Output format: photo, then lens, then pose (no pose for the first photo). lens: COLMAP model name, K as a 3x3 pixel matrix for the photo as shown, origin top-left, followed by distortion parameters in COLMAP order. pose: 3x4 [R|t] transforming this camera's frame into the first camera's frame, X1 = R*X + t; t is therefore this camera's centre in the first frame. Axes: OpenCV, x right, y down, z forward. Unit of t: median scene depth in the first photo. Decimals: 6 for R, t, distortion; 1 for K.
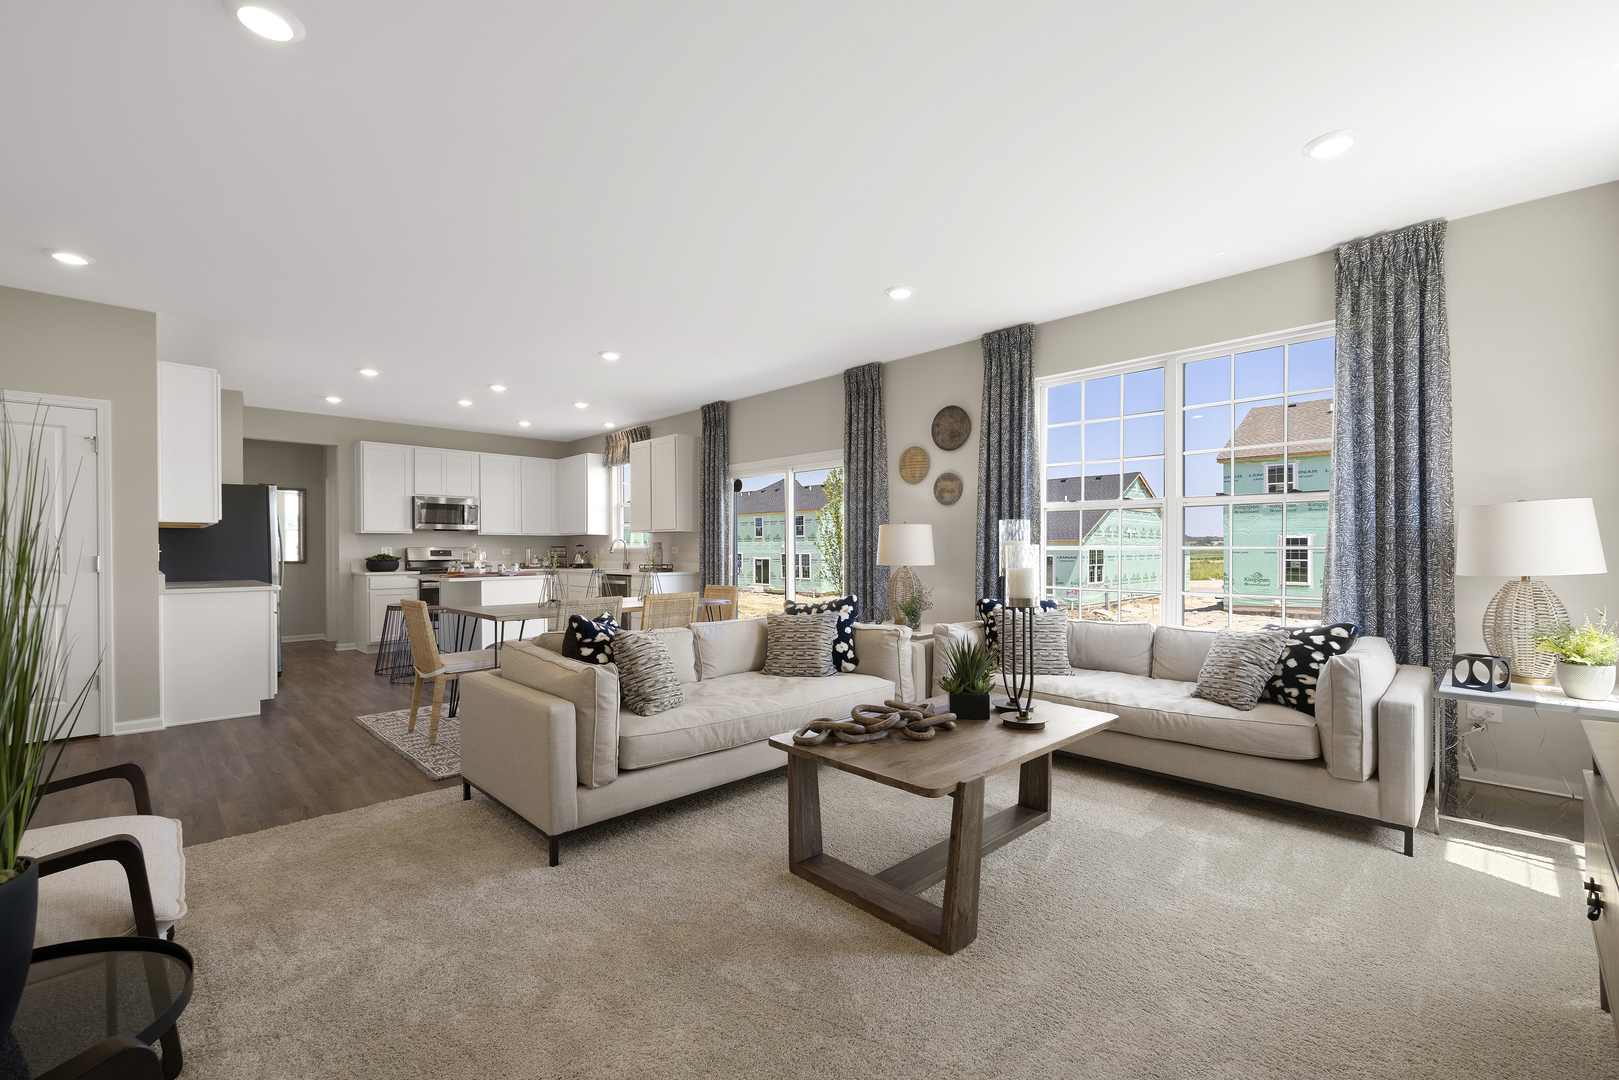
lens RADIAL K [[678.5, 0, 800.2], [0, 678.5, 553.1], [0, 0, 1]] dist [-0.005136, -0.000024]
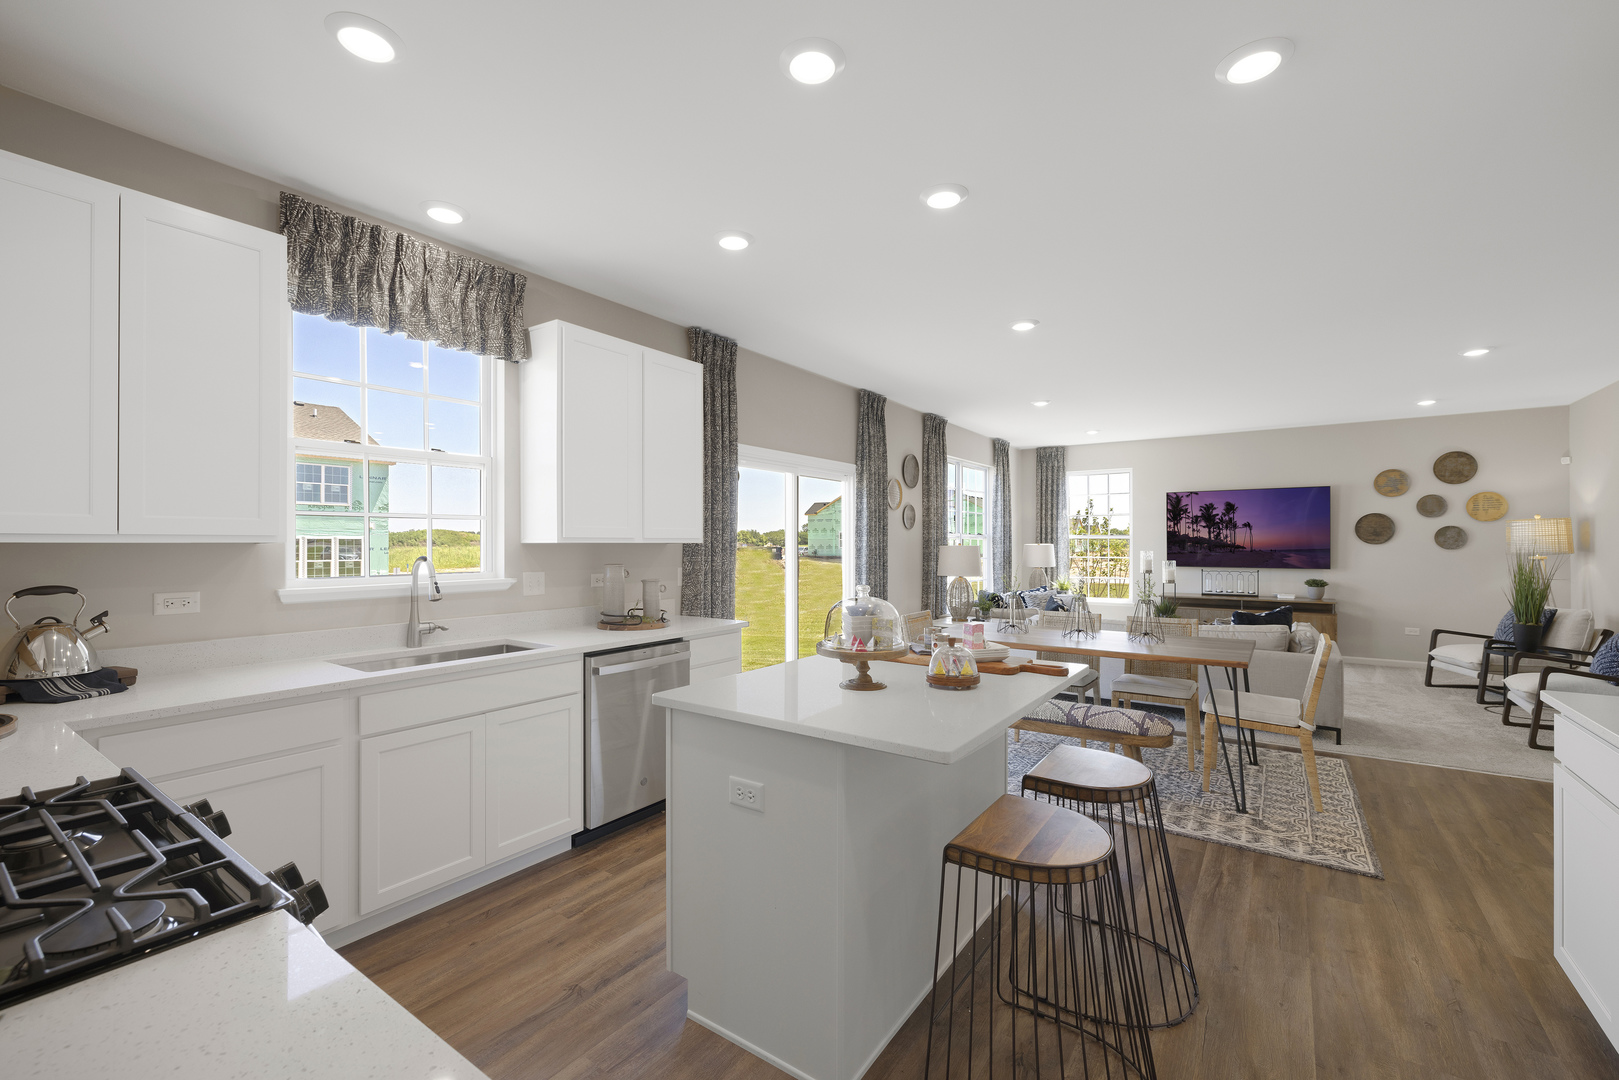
lens RADIAL K [[678.5, 0, 800.1], [0, 678.5, 538.3], [0, 0, 1]] dist [-0.005136, -0.000024]
pose [[-0.171932, 0.008180, 0.985075, -1.039456], [0.006583, 0.999953, -0.007155, -0.045701], [-0.985087, 0.005254, -0.171978, 1.437830]]
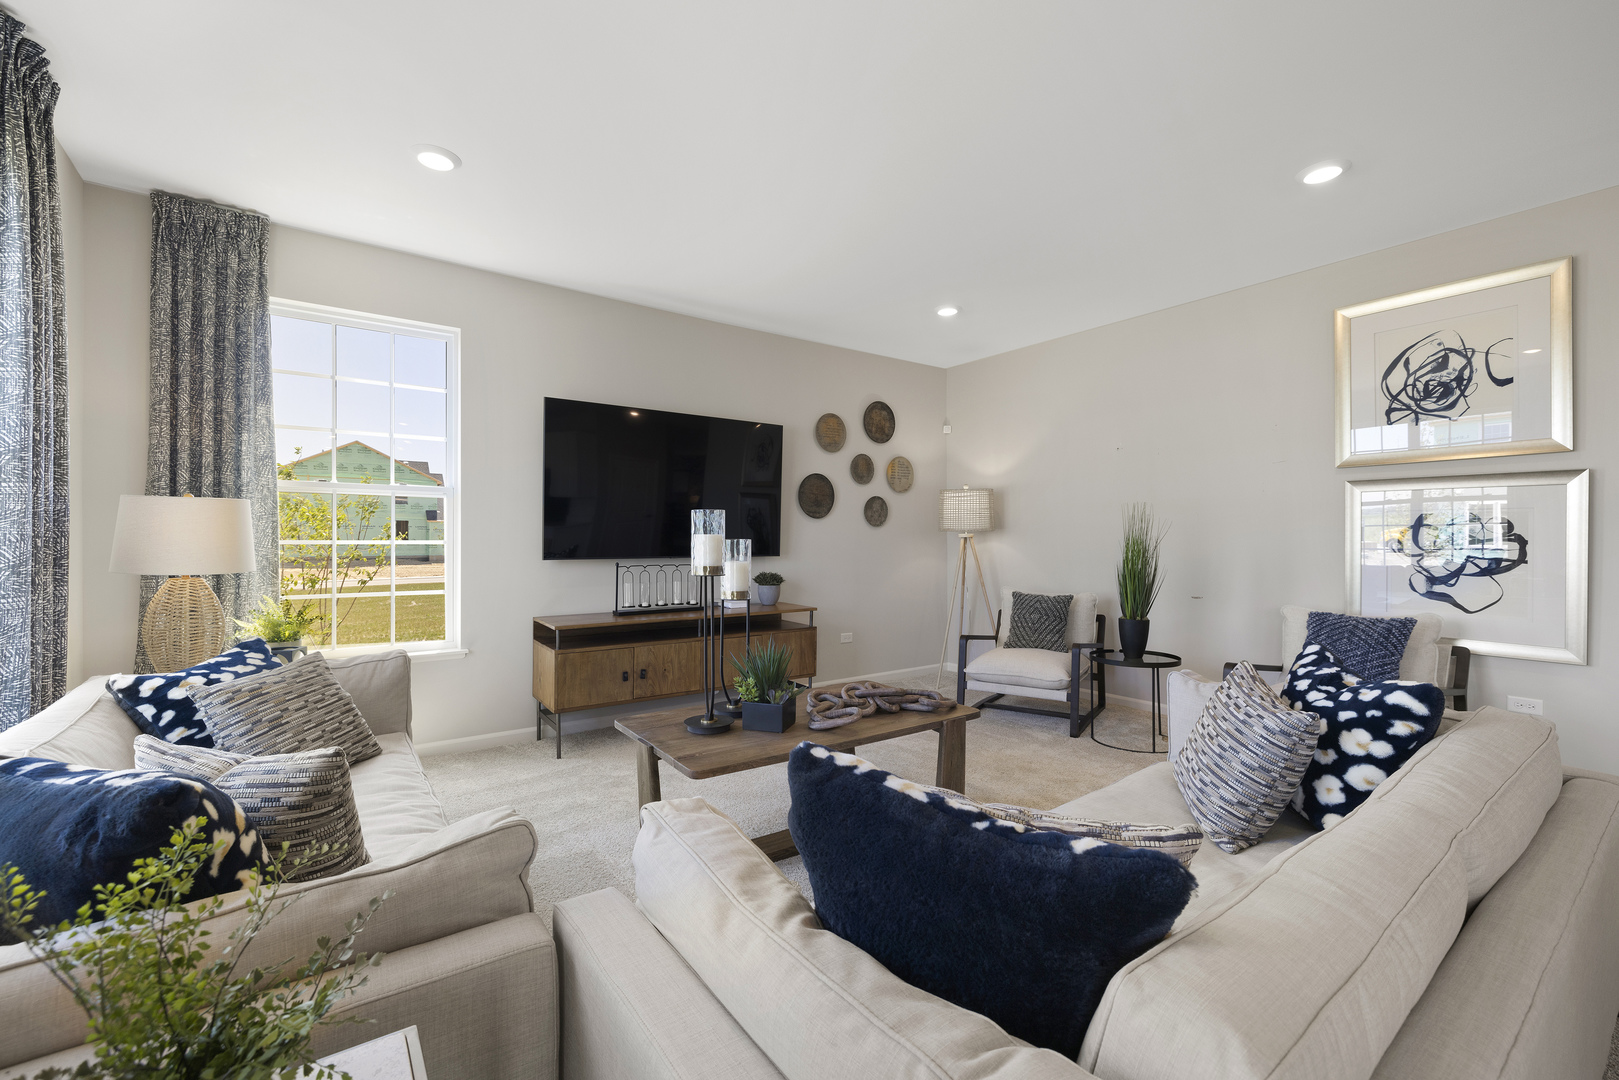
lens RADIAL K [[678.5, 0, 817.6], [0, 678.5, 542.2], [0, 0, 1]] dist [-0.005136, -0.000024]
pose [[-0.991348, 0.003689, 0.131211, 0.032705], [0.004425, 0.999976, 0.005314, -0.005847], [-0.131189, 0.005849, -0.991340, 0.978784]]
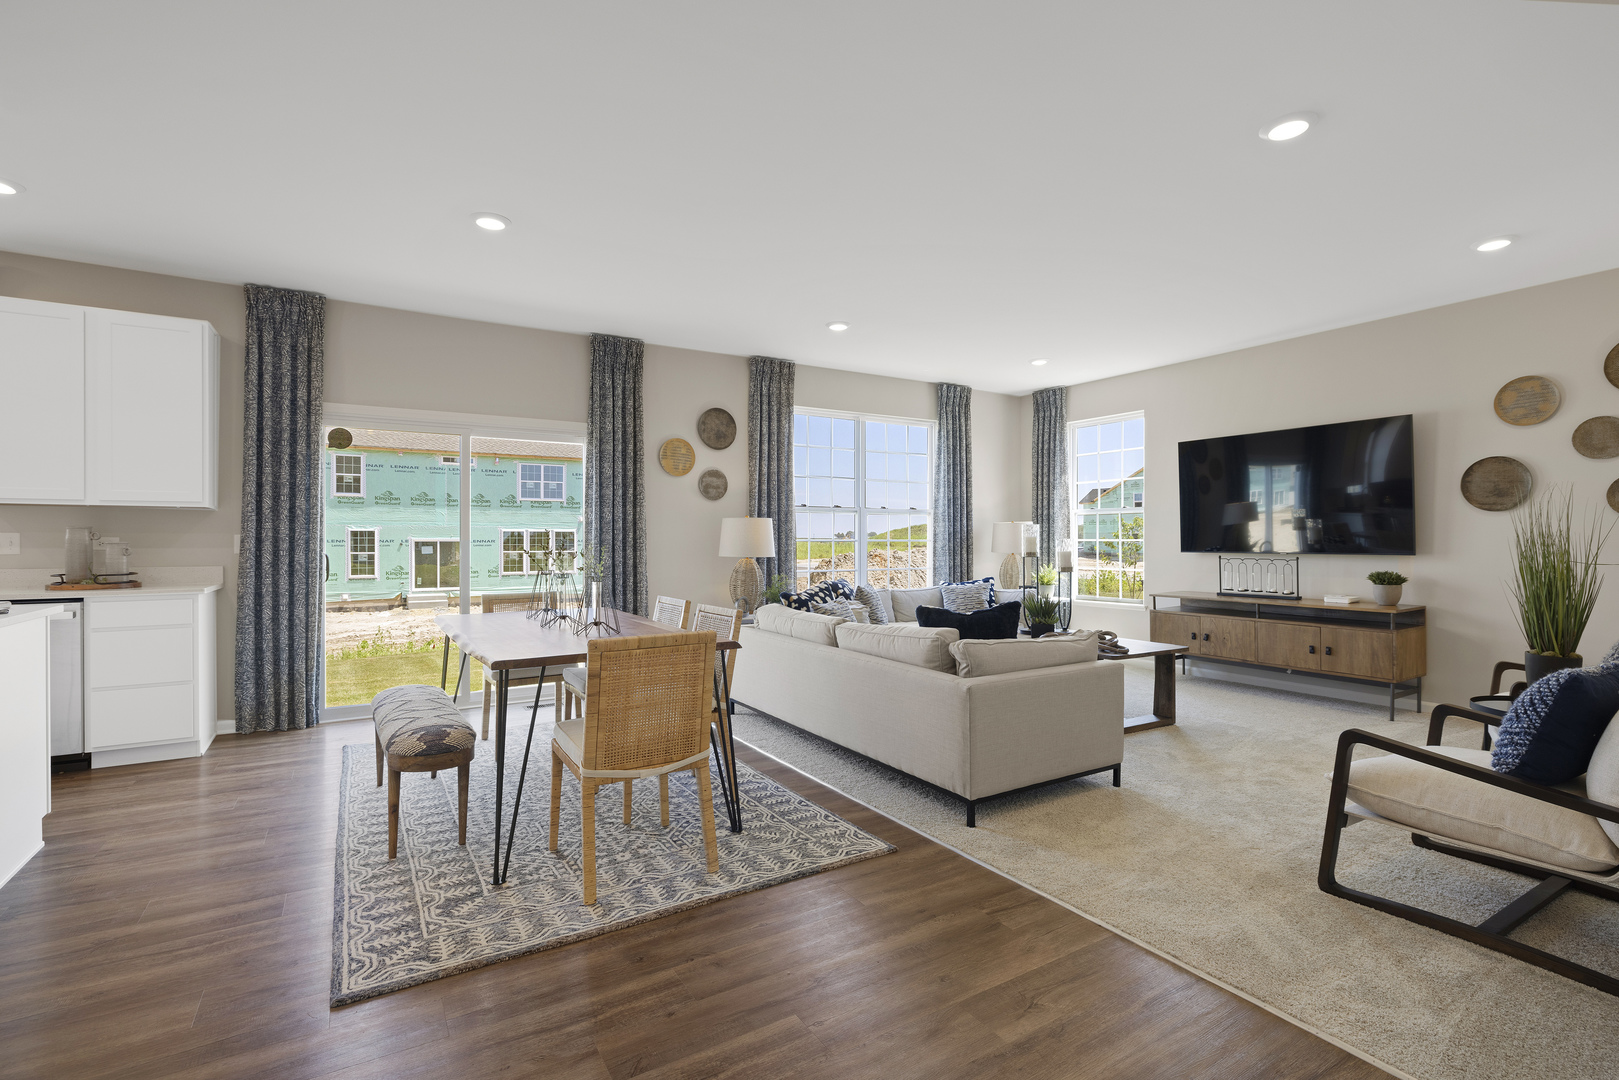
lens RADIAL K [[745.2, 0, 805.2], [0, 745.2, 535.9], [0, 0, 1]] dist [-0.009280, 0.000091]
pose [[0.230483, 0.006899, 0.973052, -0.893131], [0.006445, 0.999942, -0.008616, -0.003463], [-0.973055, 0.008257, 0.230425, 0.592796]]
